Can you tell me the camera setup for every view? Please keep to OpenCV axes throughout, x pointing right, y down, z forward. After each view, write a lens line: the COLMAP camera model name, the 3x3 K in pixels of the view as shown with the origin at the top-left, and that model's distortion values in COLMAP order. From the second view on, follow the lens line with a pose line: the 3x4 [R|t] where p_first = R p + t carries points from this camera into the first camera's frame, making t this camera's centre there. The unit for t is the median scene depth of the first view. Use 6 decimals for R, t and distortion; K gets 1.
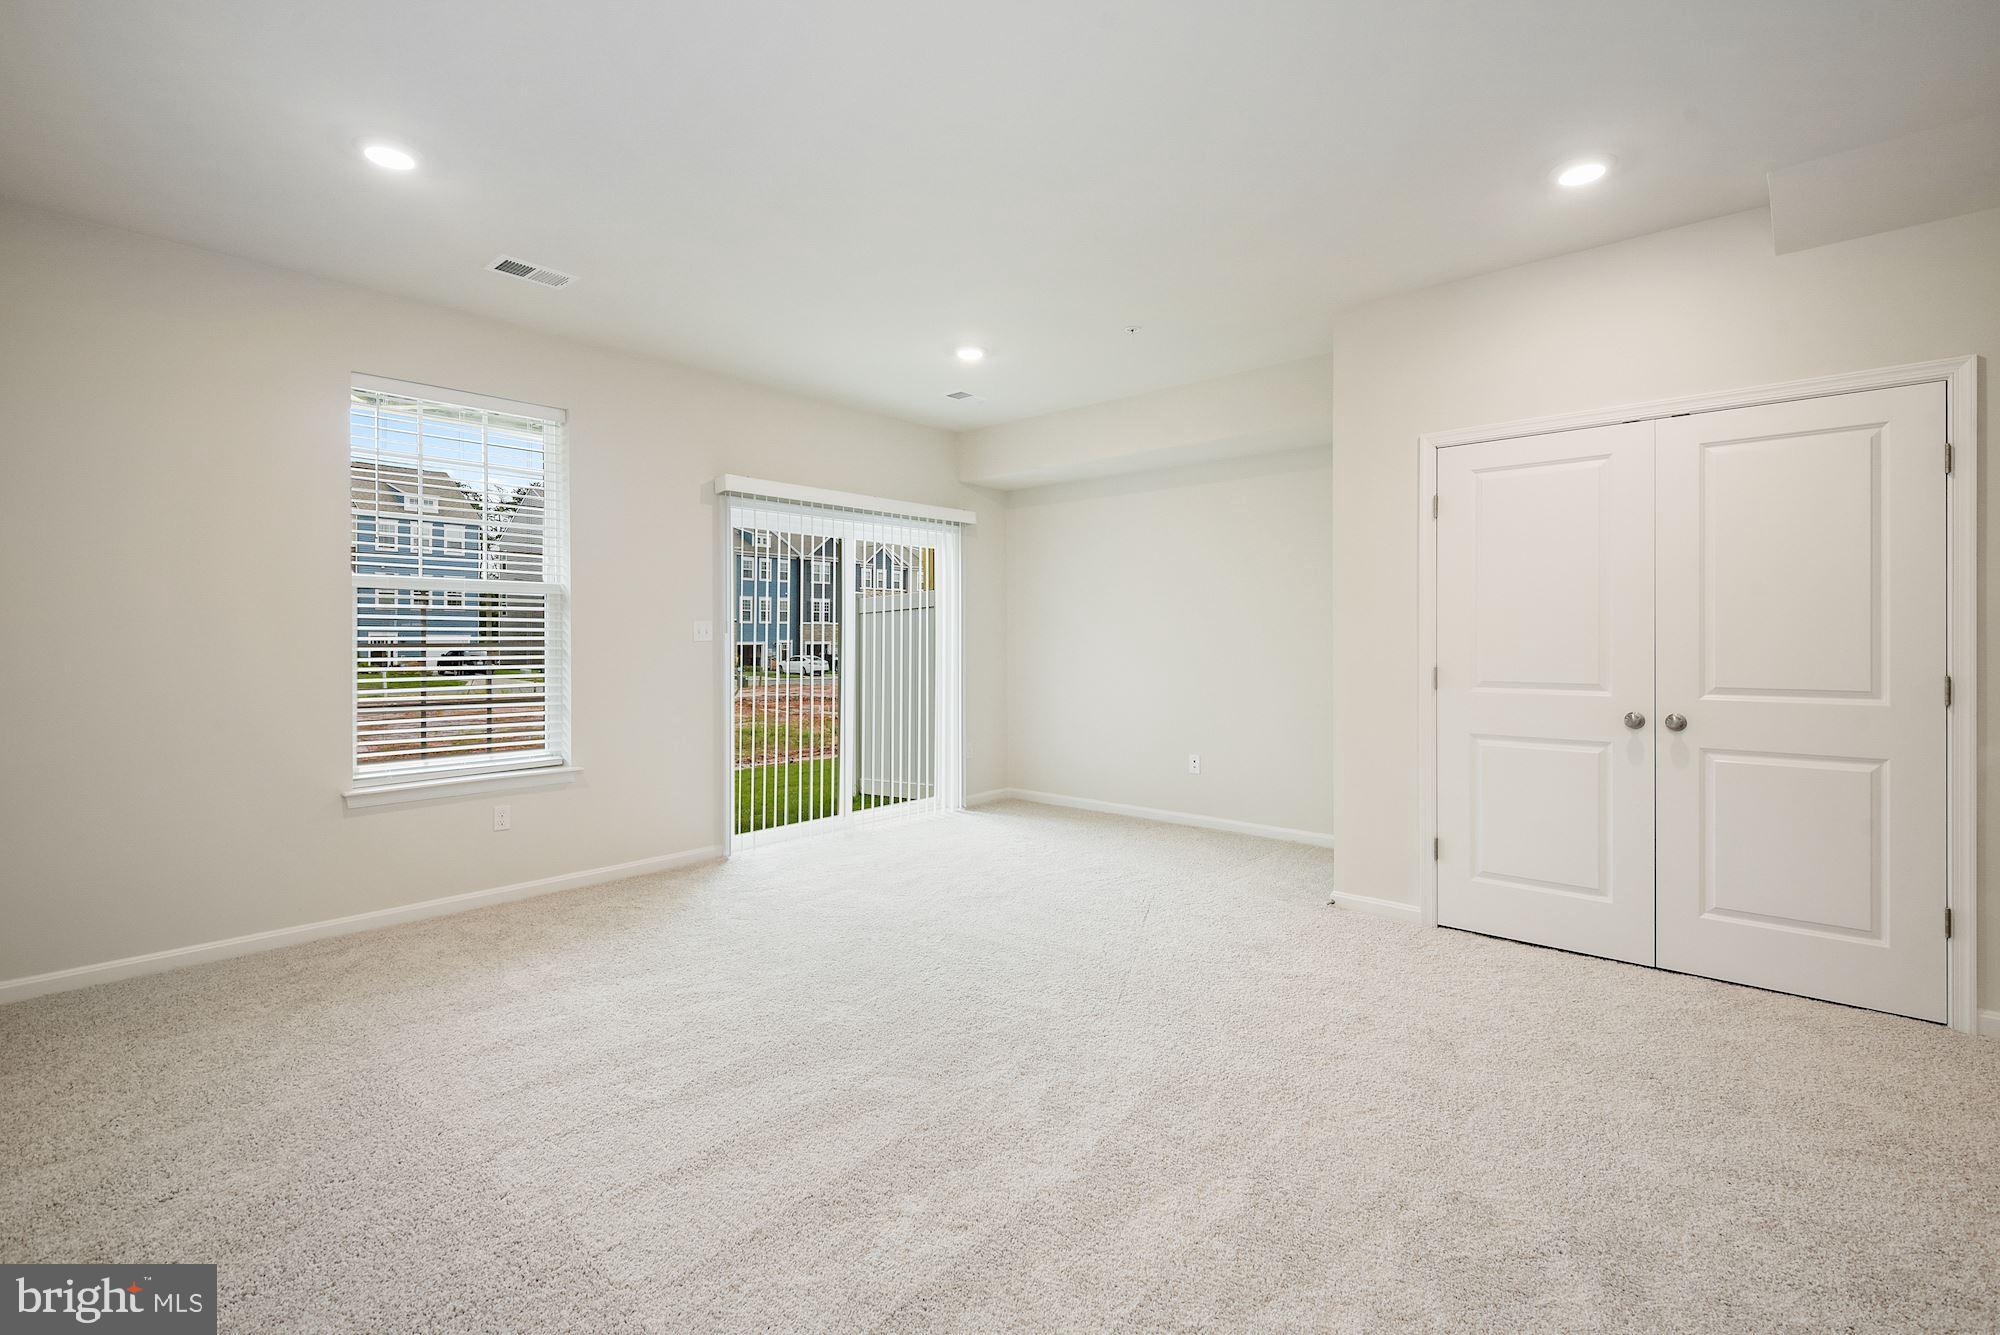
lens RADIAL K [[903.5, 0, 998.8], [0, 903.5, 653.4], [0, 0, 1]] dist [0.014210, -0.003424]
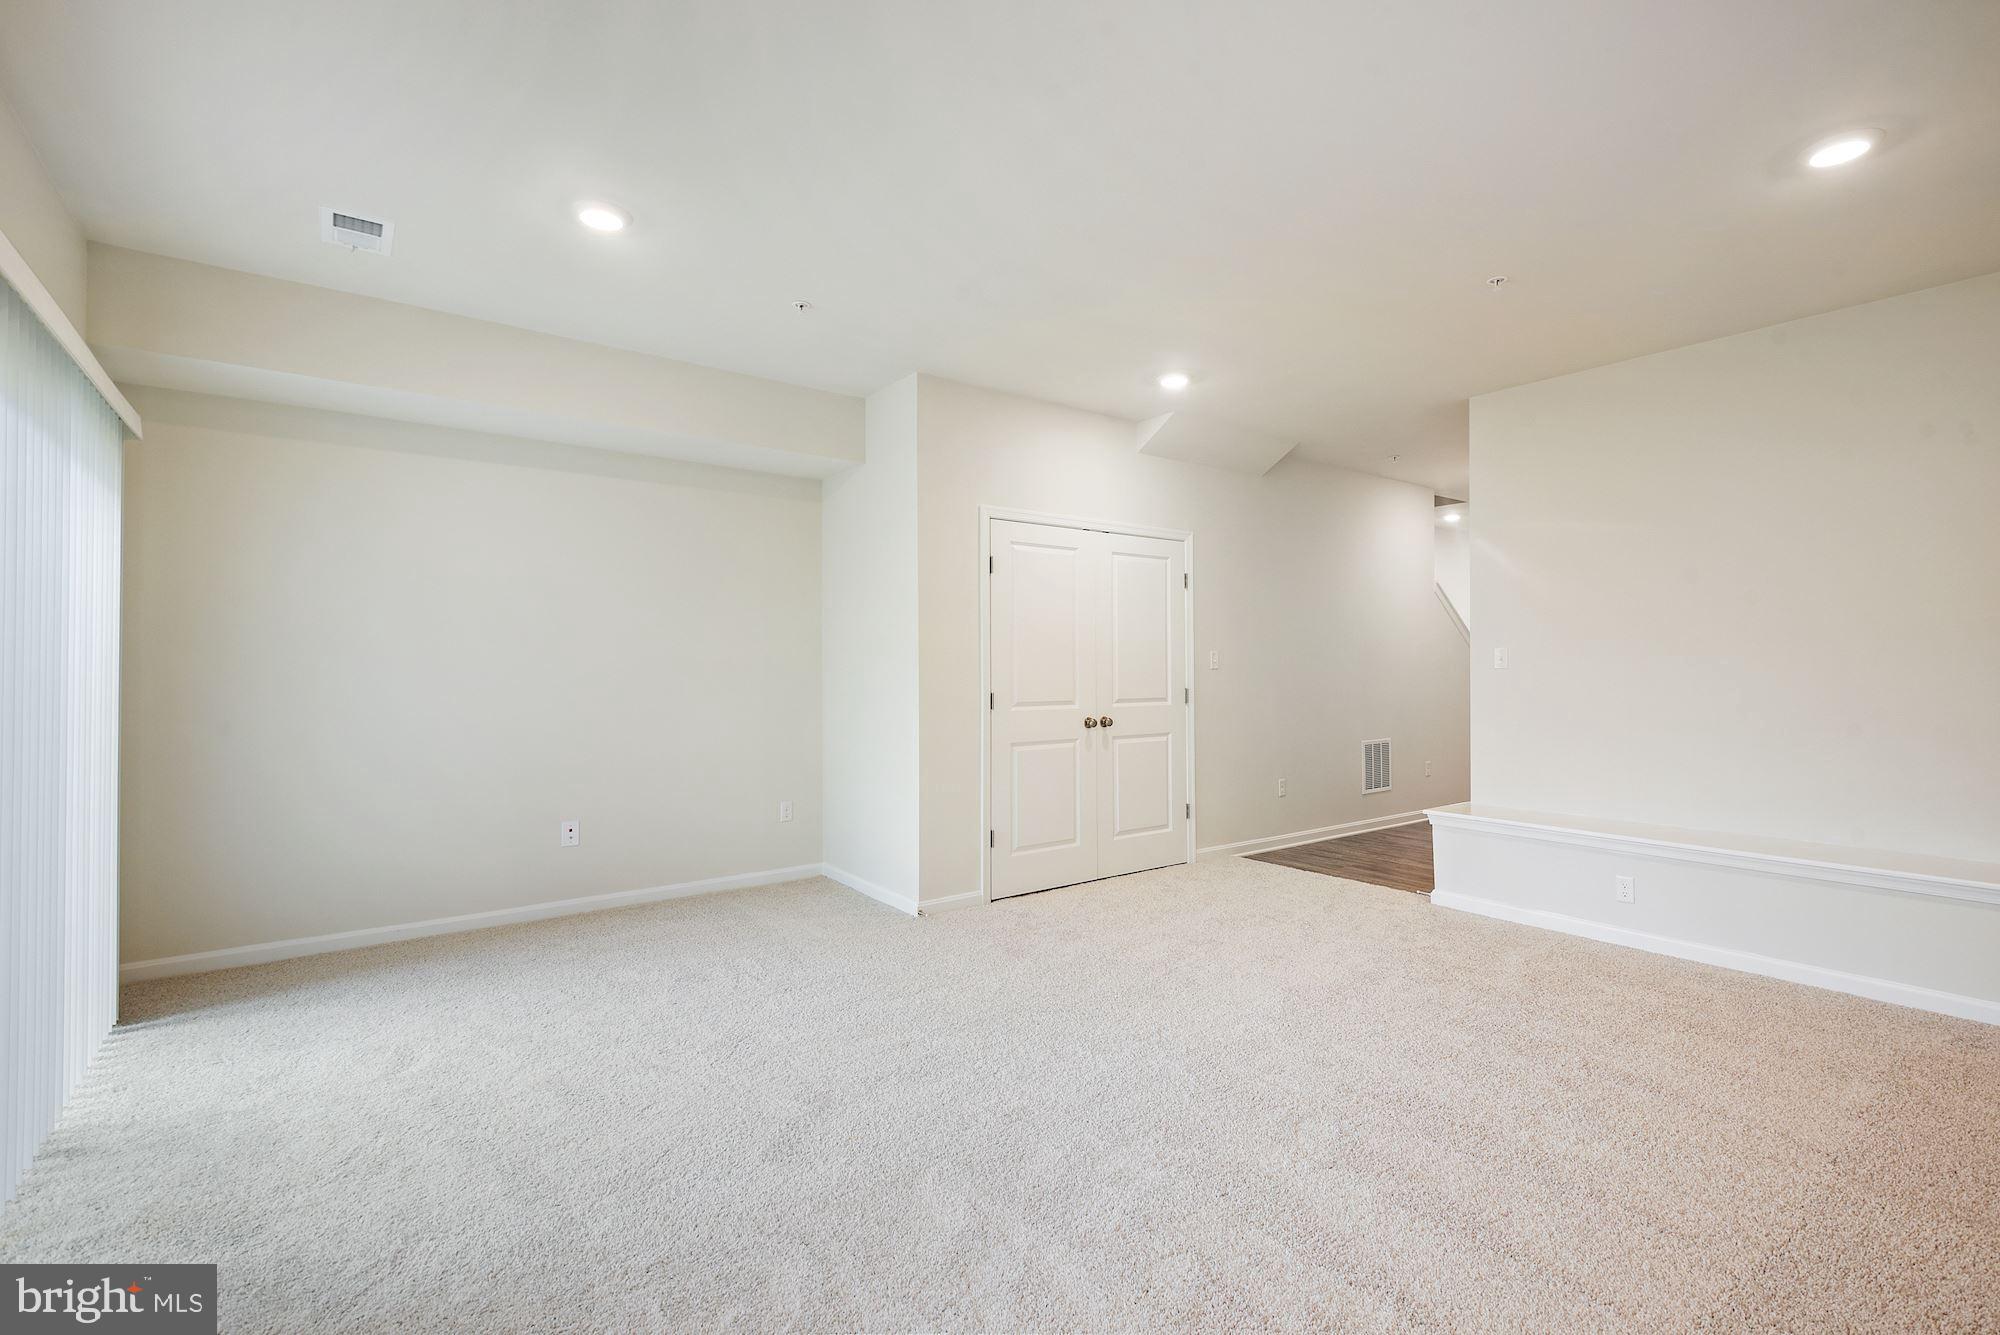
lens RADIAL K [[903.5, 0, 991.0], [0, 903.5, 676.7], [0, 0, 1]] dist [0.014210, -0.003424]
pose [[0.191711, 0.003473, 0.981445, -0.826225], [0.023143, 0.999700, -0.008058, 0.003841], [-0.981179, 0.024258, 0.191573, 0.850324]]
